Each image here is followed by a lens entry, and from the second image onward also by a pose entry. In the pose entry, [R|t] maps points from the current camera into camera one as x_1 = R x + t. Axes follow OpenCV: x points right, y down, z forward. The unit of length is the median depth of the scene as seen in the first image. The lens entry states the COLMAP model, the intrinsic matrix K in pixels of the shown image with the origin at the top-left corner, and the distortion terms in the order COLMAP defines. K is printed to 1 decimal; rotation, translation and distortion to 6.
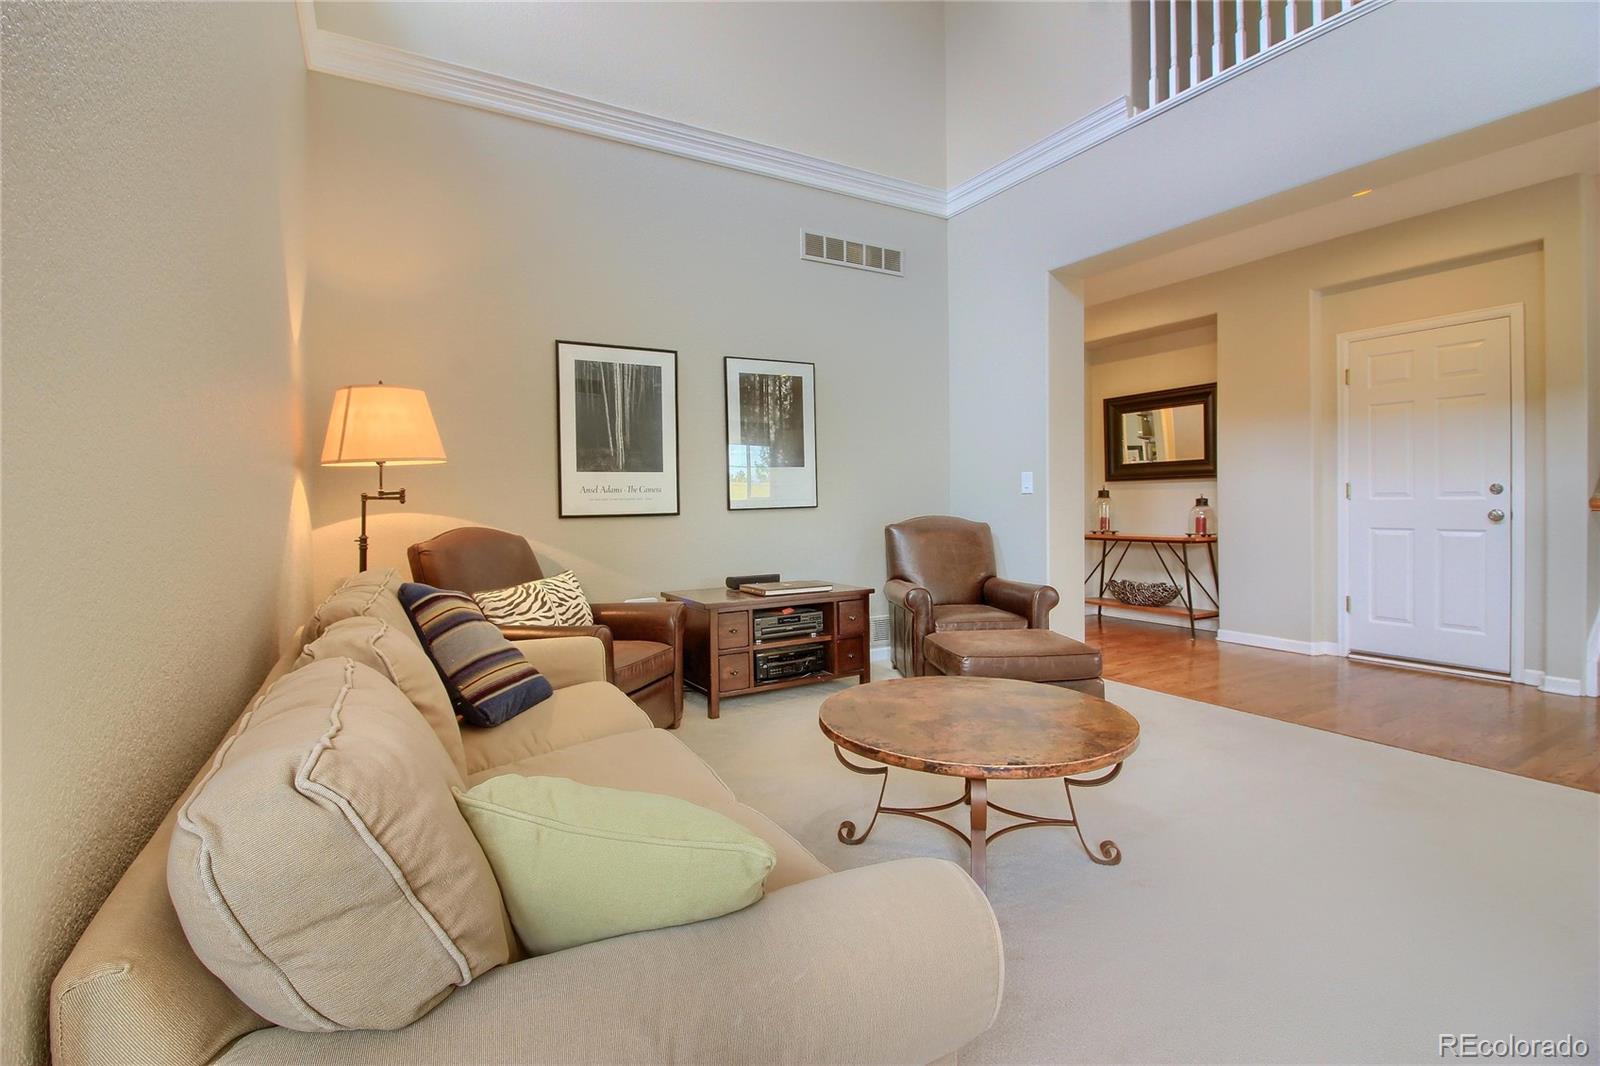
lens RADIAL K [[734.8, 0, 793.5], [0, 734.8, 514.6], [0, 0, 1]] dist [-0.006356, -0.010542]
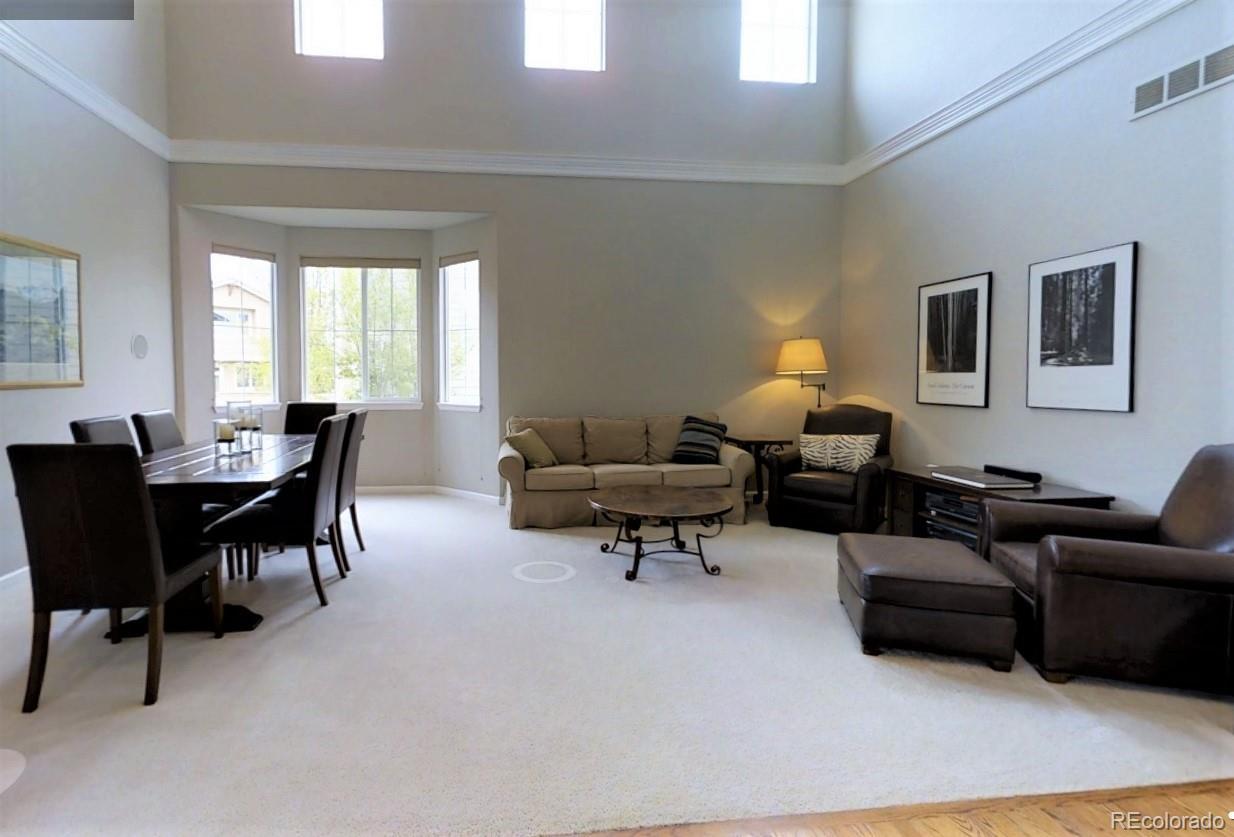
lens RADIAL K [[586.3, 0, 553.6], [0, 586.3, 400.1], [0, 0, 1]] dist [-0.002500, -0.000493]
pose [[-0.404801, 0.054525, -0.912778, 0.941787], [-0.012244, 0.997808, 0.065034, -0.061697], [0.914323, 0.037502, -0.403246, 0.687423]]
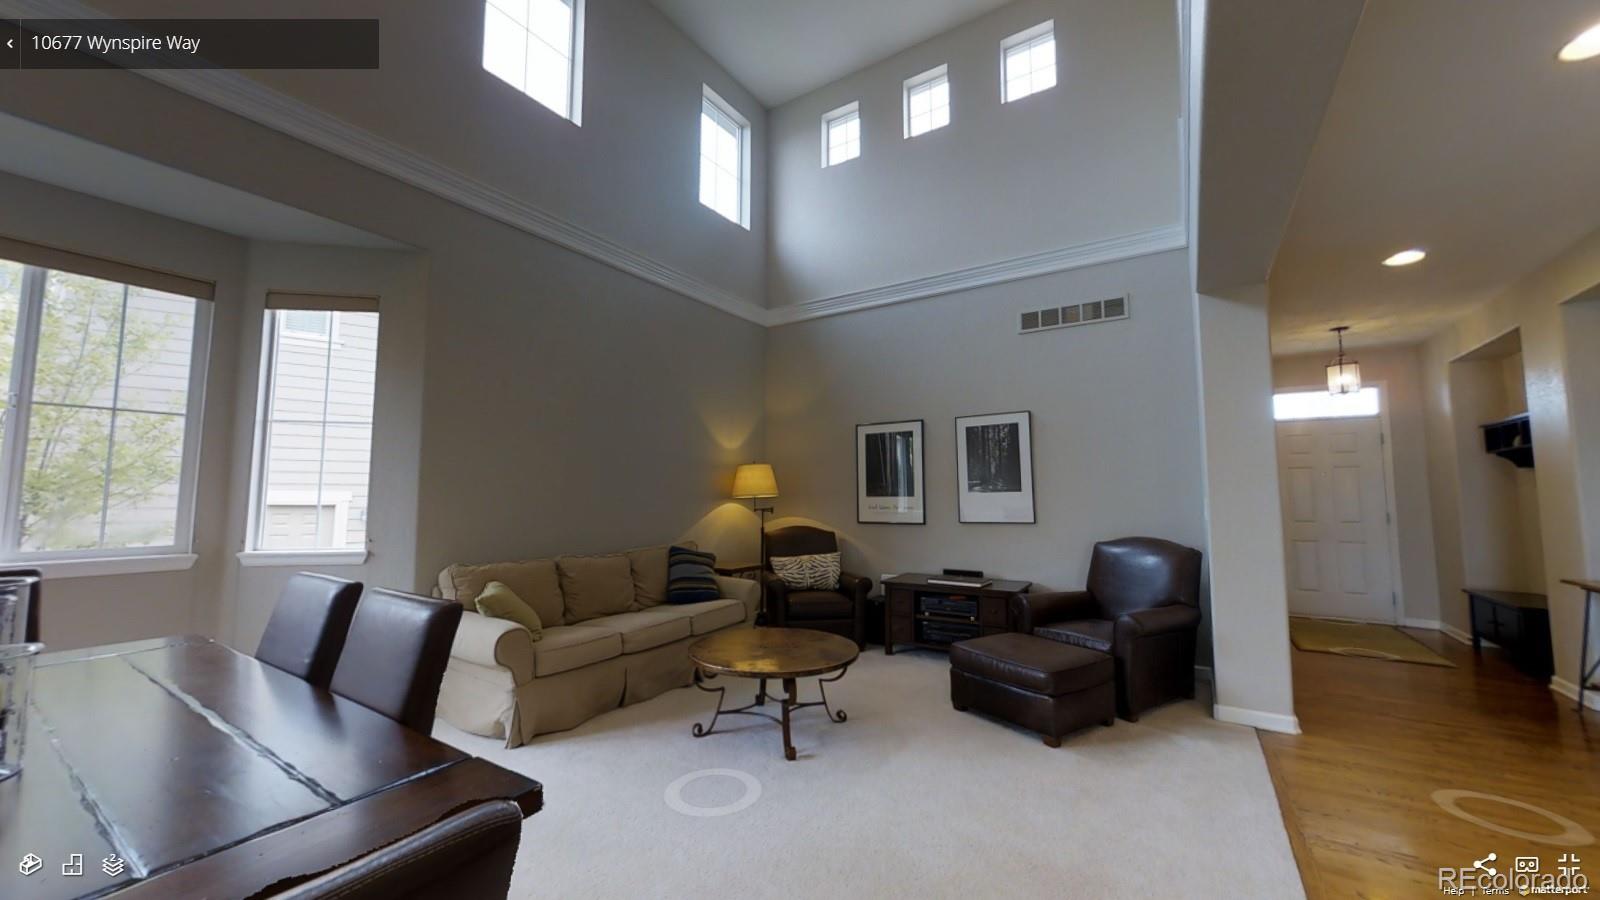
lens RADIAL K [[583.1, 0, 799.8], [0, 583.1, 449.5], [0, 0, 1]] dist [-0.003610, -0.000048]
pose [[0.452923, -0.060798, -0.889474, 0.770800], [-0.022304, 0.996587, -0.079477, -0.049323], [0.891271, 0.055836, 0.450021, 0.190680]]
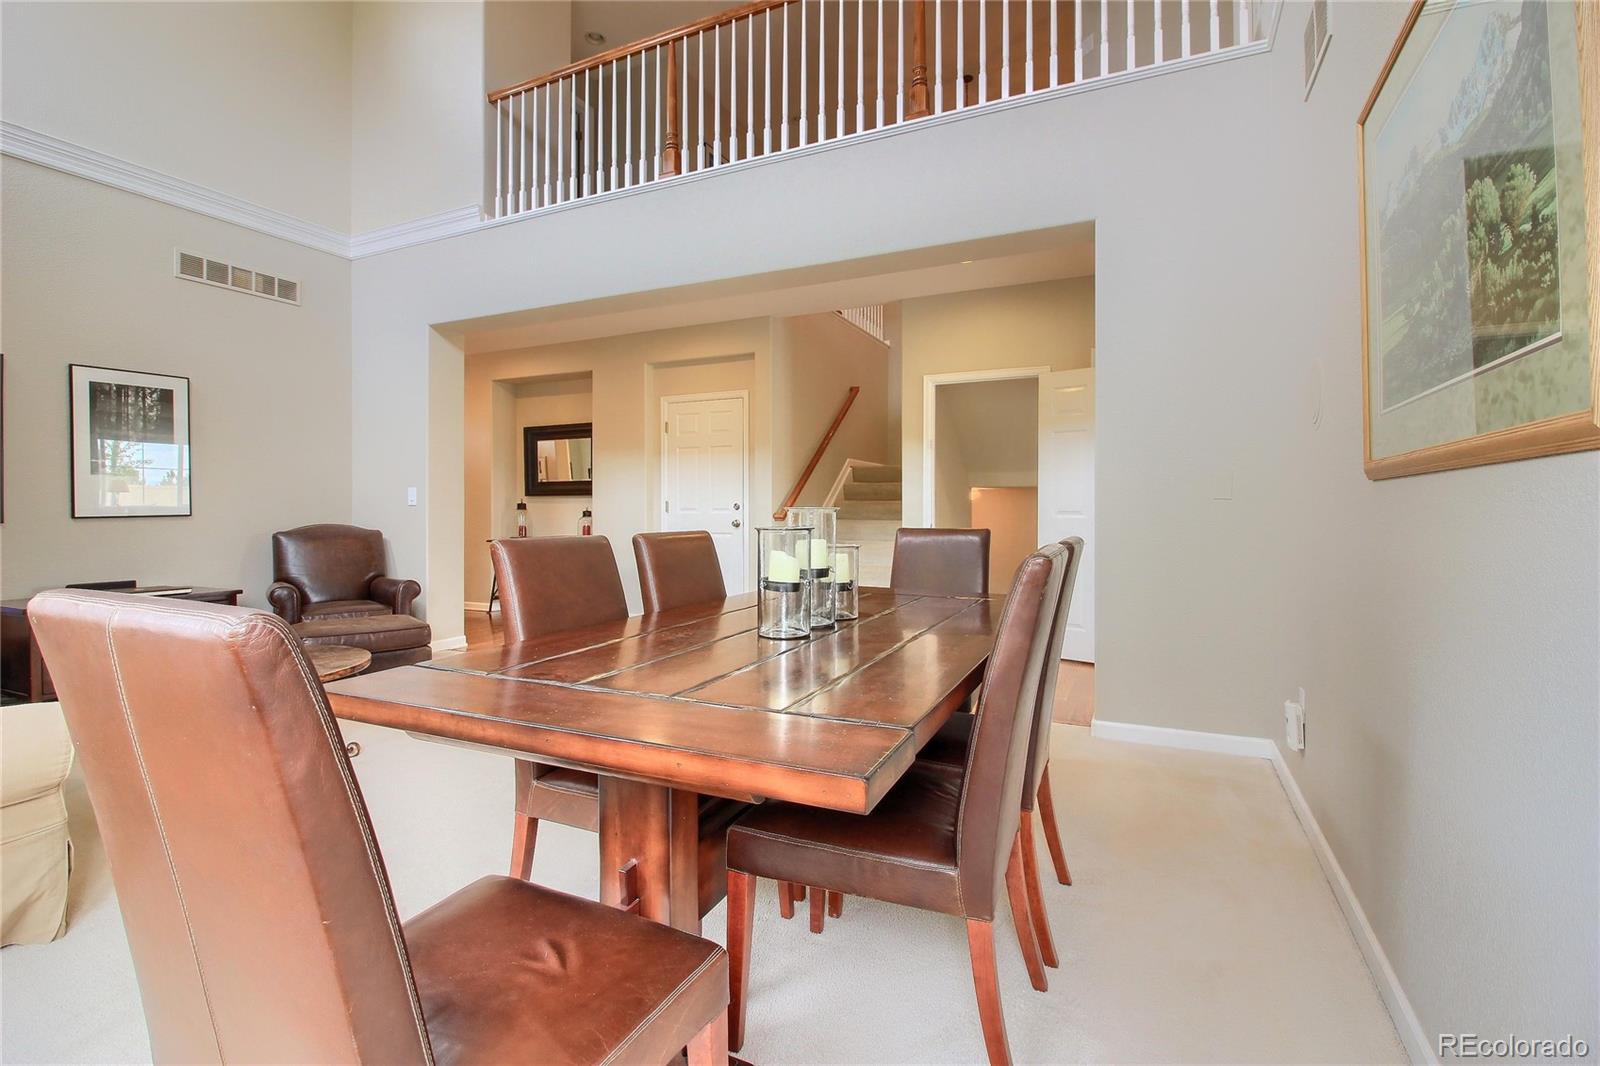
lens RADIAL K [[734.8, 0, 797.2], [0, 734.8, 515.9], [0, 0, 1]] dist [-0.006356, -0.010542]
pose [[0.819769, 0.005971, 0.572664, 0.150465], [0.000915, 0.999931, -0.011735, 0.003338], [-0.572694, 0.010144, 0.819706, -0.350687]]
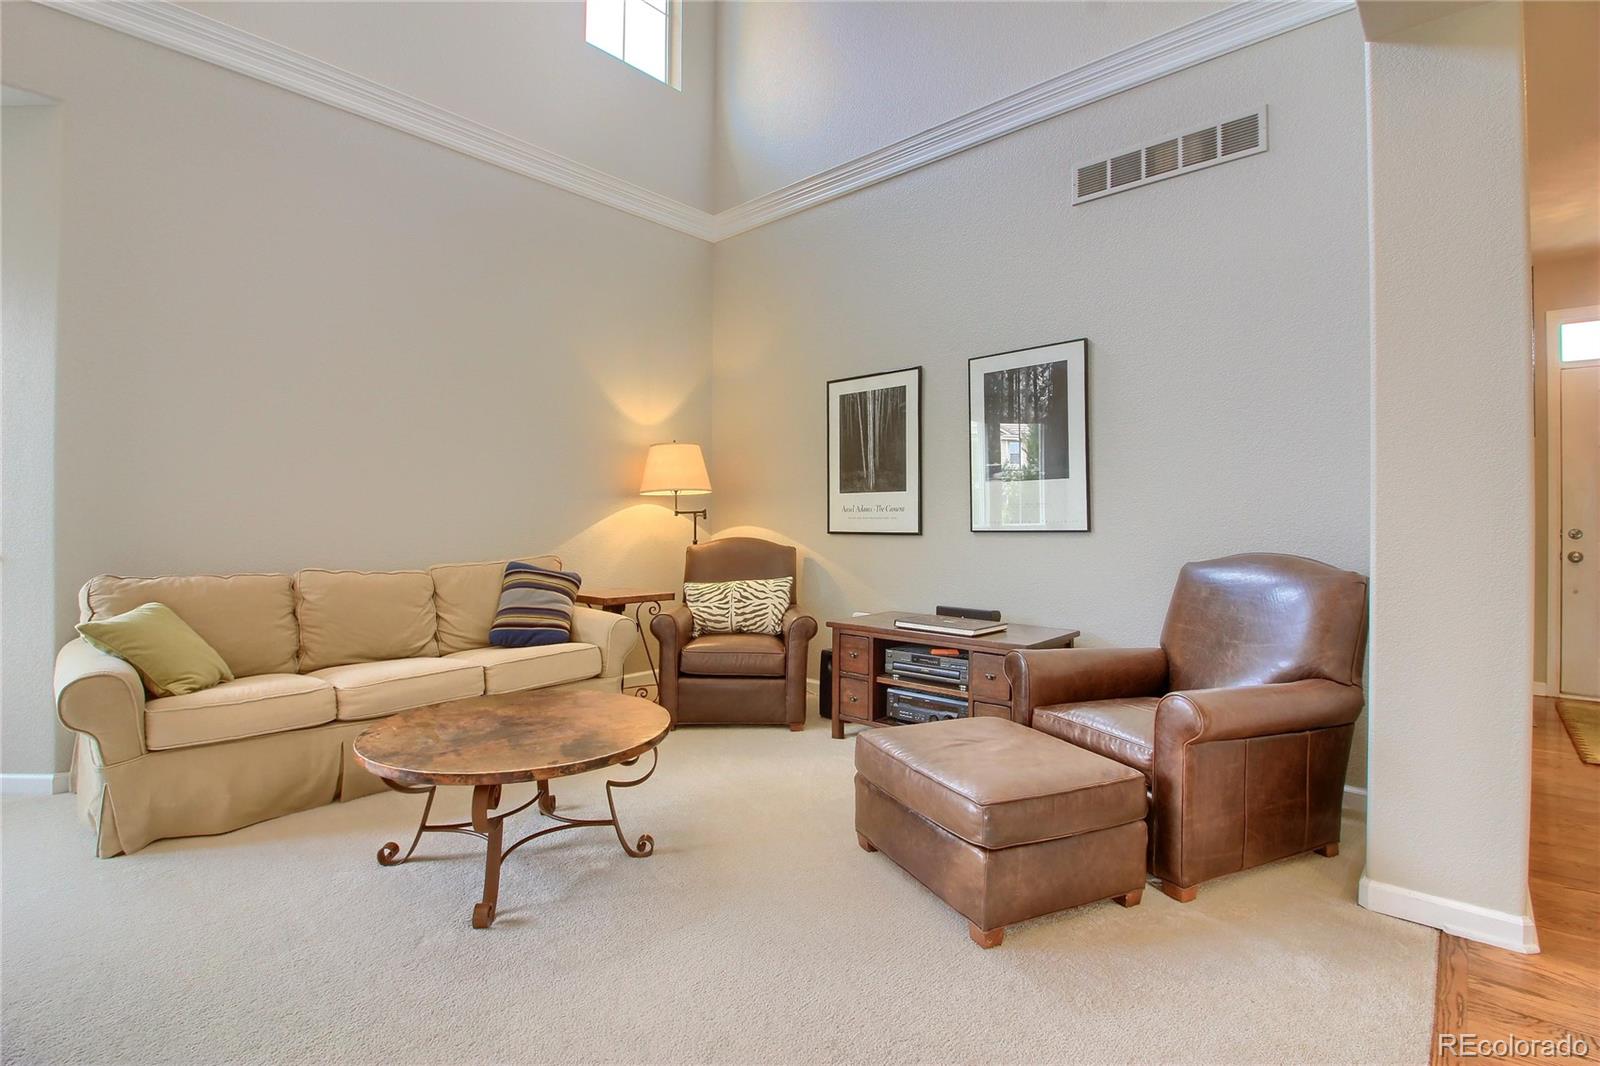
lens RADIAL K [[734.8, 0, 796.3], [0, 734.8, 513.2], [0, 0, 1]] dist [-0.006356, -0.010542]
pose [[0.303612, 0.003759, -0.952788, 0.664935], [-0.026534, 0.999638, -0.004511, -0.017882], [0.952426, 0.026651, 0.303602, 0.514094]]
